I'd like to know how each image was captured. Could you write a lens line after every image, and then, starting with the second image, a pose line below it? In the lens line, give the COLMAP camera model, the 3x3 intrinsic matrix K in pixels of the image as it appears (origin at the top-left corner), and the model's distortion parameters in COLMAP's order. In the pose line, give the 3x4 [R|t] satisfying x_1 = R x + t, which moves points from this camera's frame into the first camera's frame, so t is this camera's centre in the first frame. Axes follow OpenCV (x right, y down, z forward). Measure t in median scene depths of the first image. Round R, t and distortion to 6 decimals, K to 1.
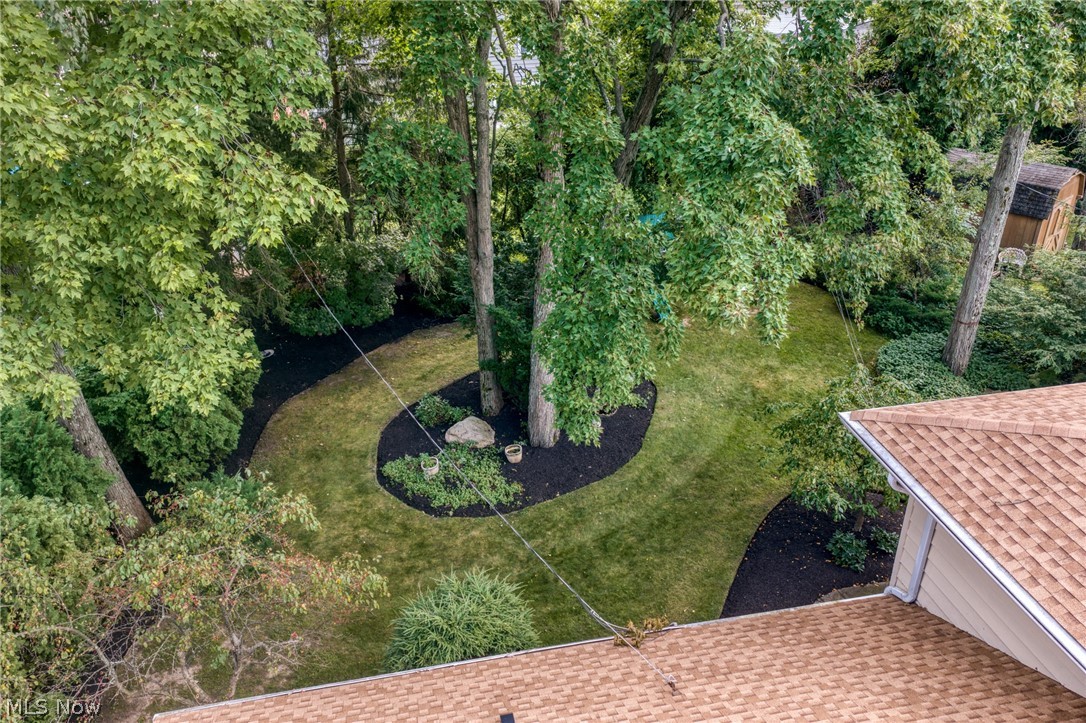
lens RADIAL K [[885.1, 0, 542.1], [0, 885.1, 361.5], [0, 0, 1]] dist [0.032932, -0.043336]
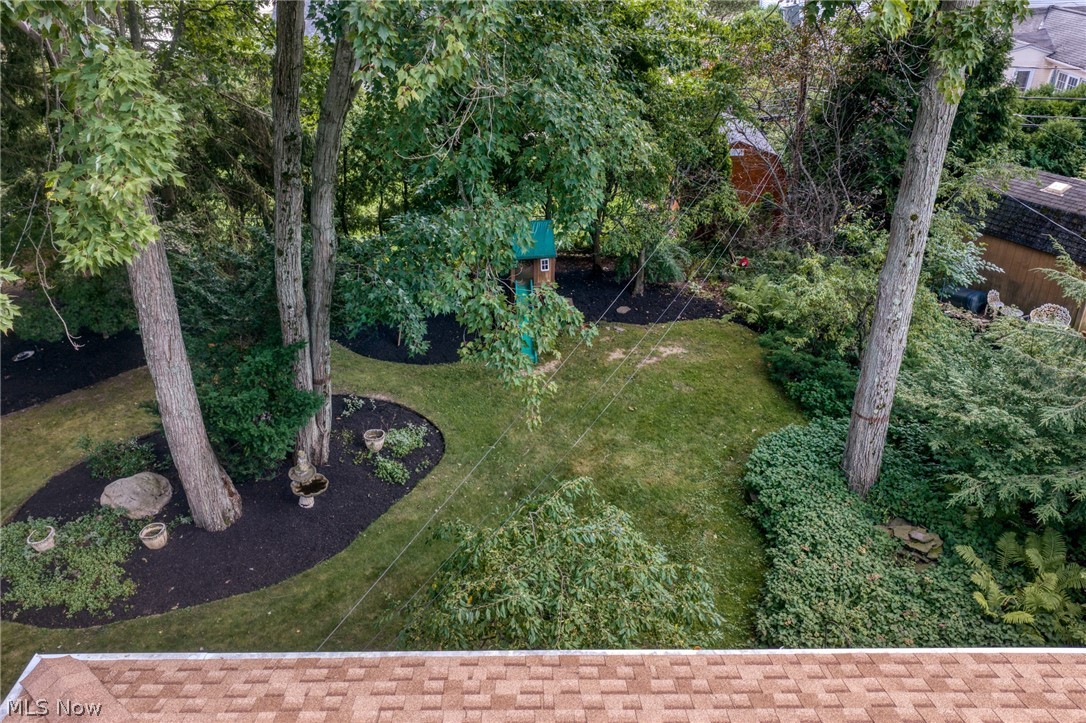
lens RADIAL K [[885.1, 0, 544.6], [0, 885.1, 361.6], [0, 0, 1]] dist [0.032932, -0.043336]
pose [[0.980006, 0.097898, -0.173215, 0.373598], [-0.097617, 0.995172, 0.010162, -0.071764], [0.173373, 0.006950, 0.984832, 0.330483]]
